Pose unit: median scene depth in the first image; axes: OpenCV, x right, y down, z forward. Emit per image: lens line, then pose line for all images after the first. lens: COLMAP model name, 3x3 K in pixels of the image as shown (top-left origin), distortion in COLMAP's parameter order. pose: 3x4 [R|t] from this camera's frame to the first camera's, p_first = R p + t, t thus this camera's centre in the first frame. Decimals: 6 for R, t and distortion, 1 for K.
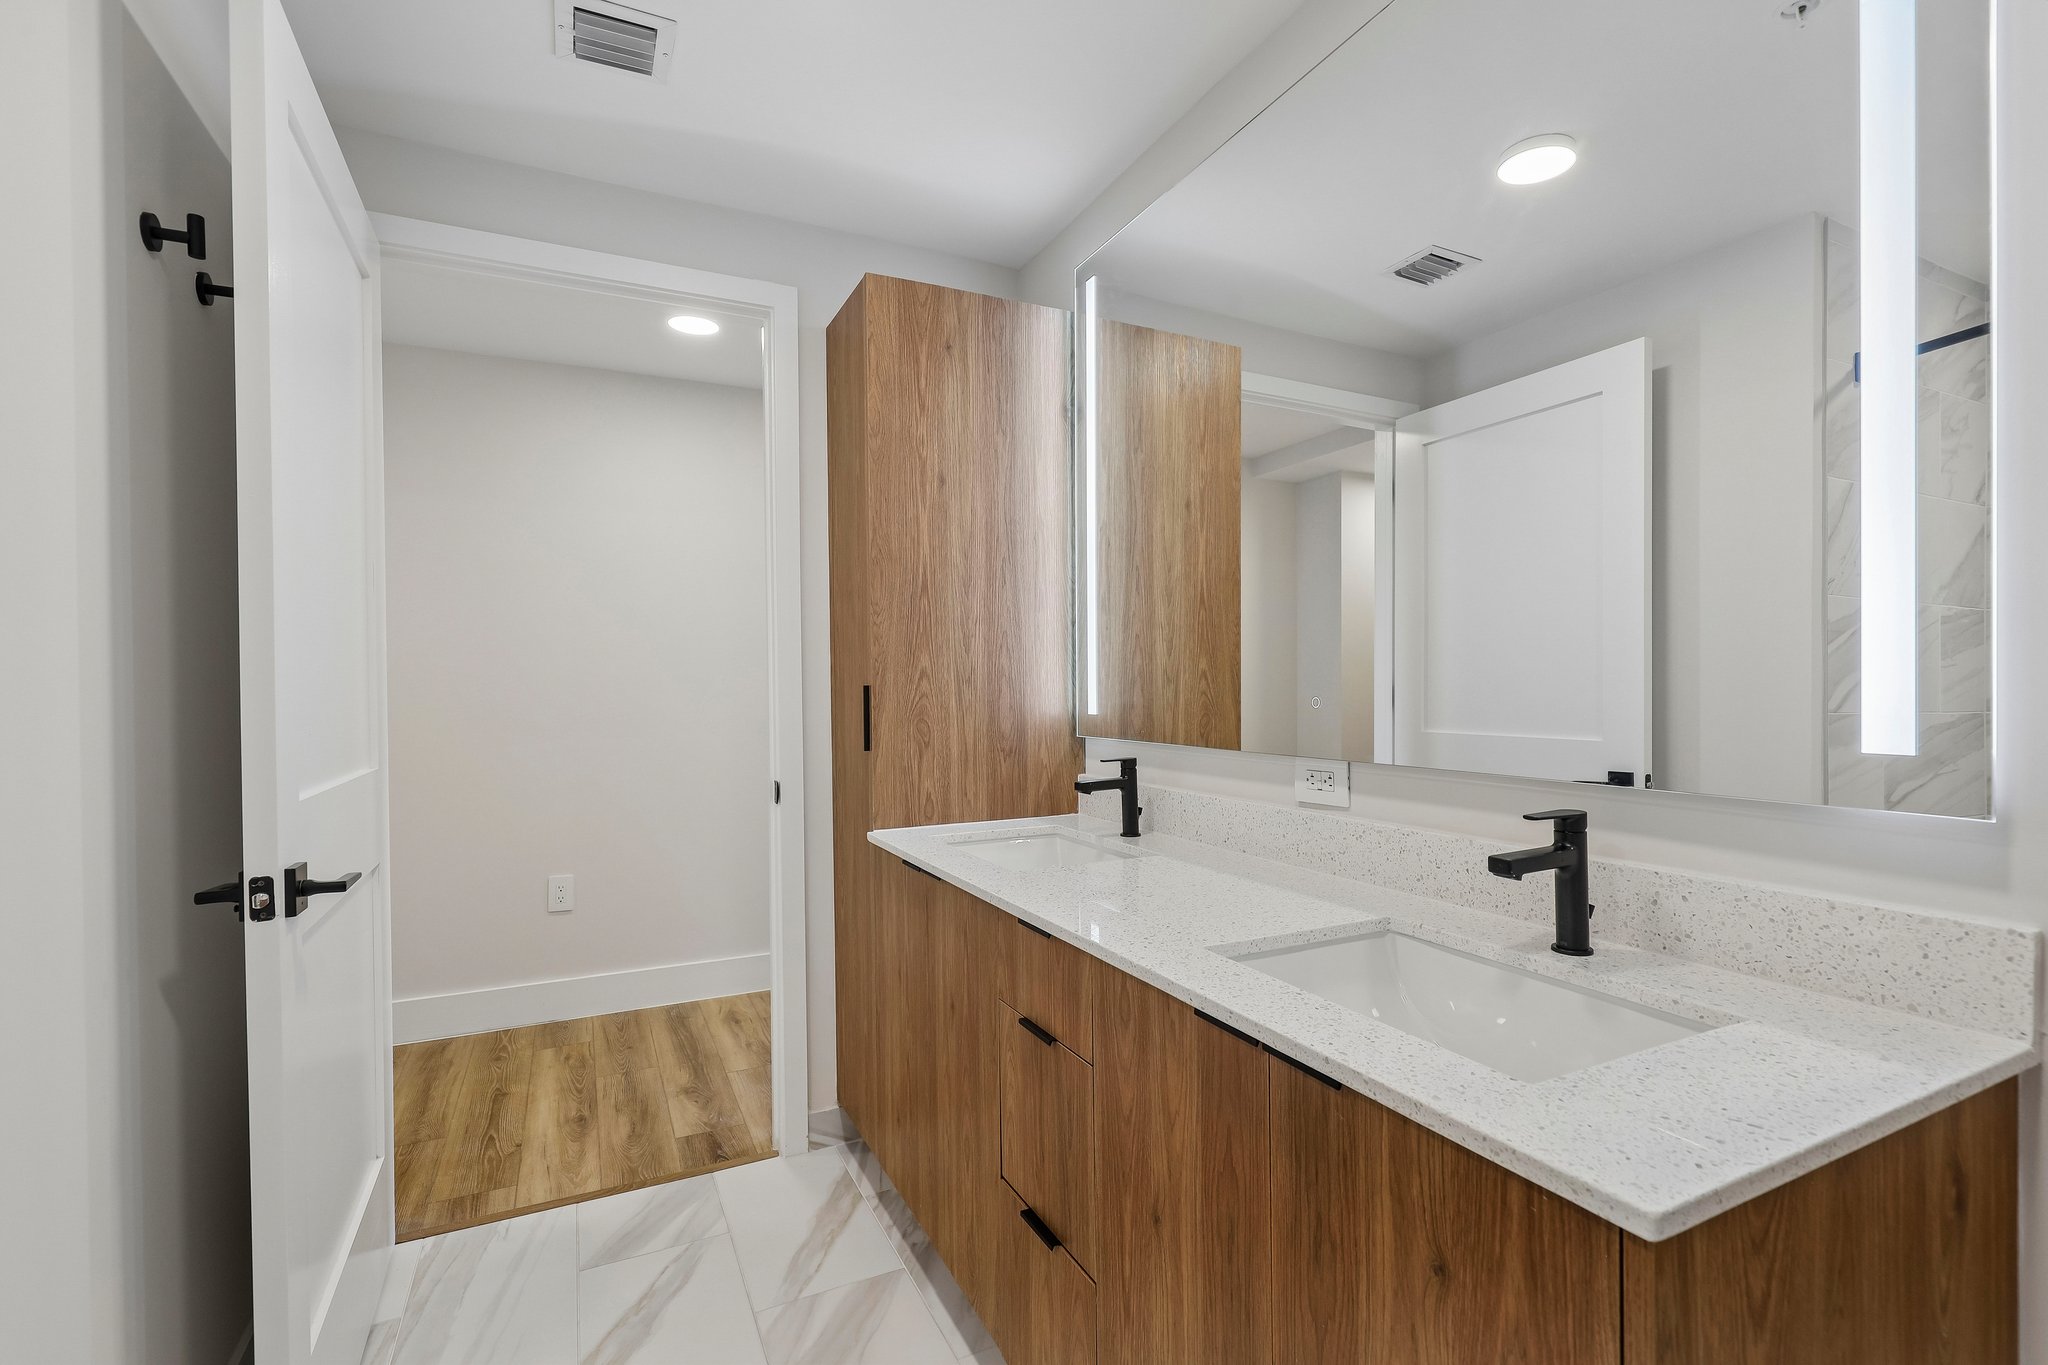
lens RADIAL K [[918.9, 0, 1031.3], [0, 918.9, 688.5], [0, 0, 1]] dist [-0.002753, -0.000710]
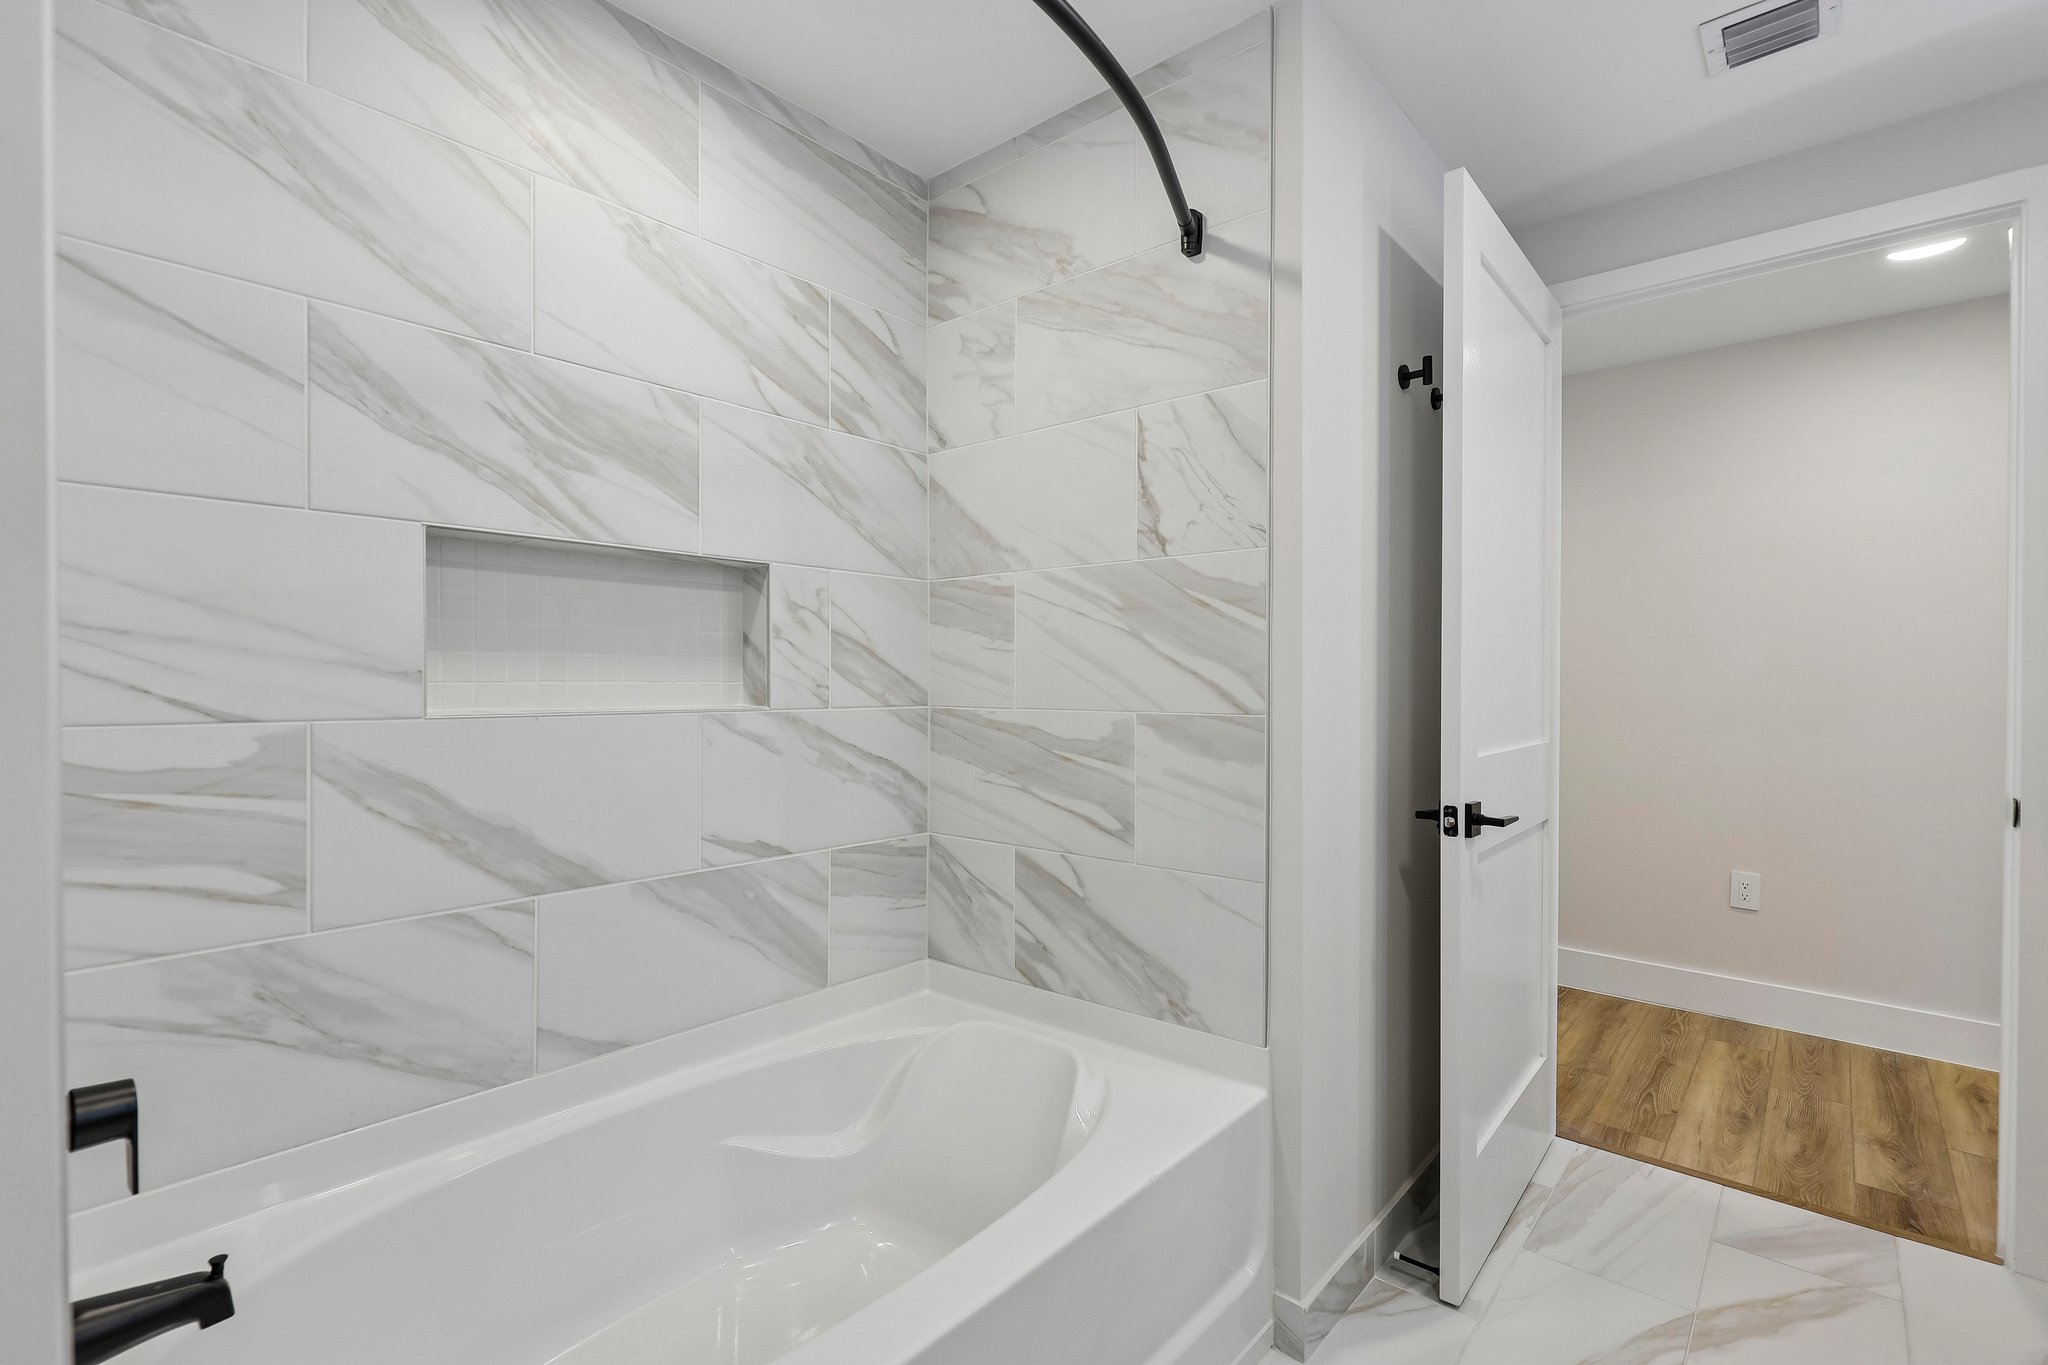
lens RADIAL K [[918.9, 0, 1031.3], [0, 918.9, 677.8], [0, 0, 1]] dist [-0.002753, -0.000710]
pose [[0.380291, 0.013259, -0.924772, 0.129249], [-0.010636, 0.999894, 0.009962, -0.003145], [0.924806, 0.006047, 0.380392, -0.088713]]
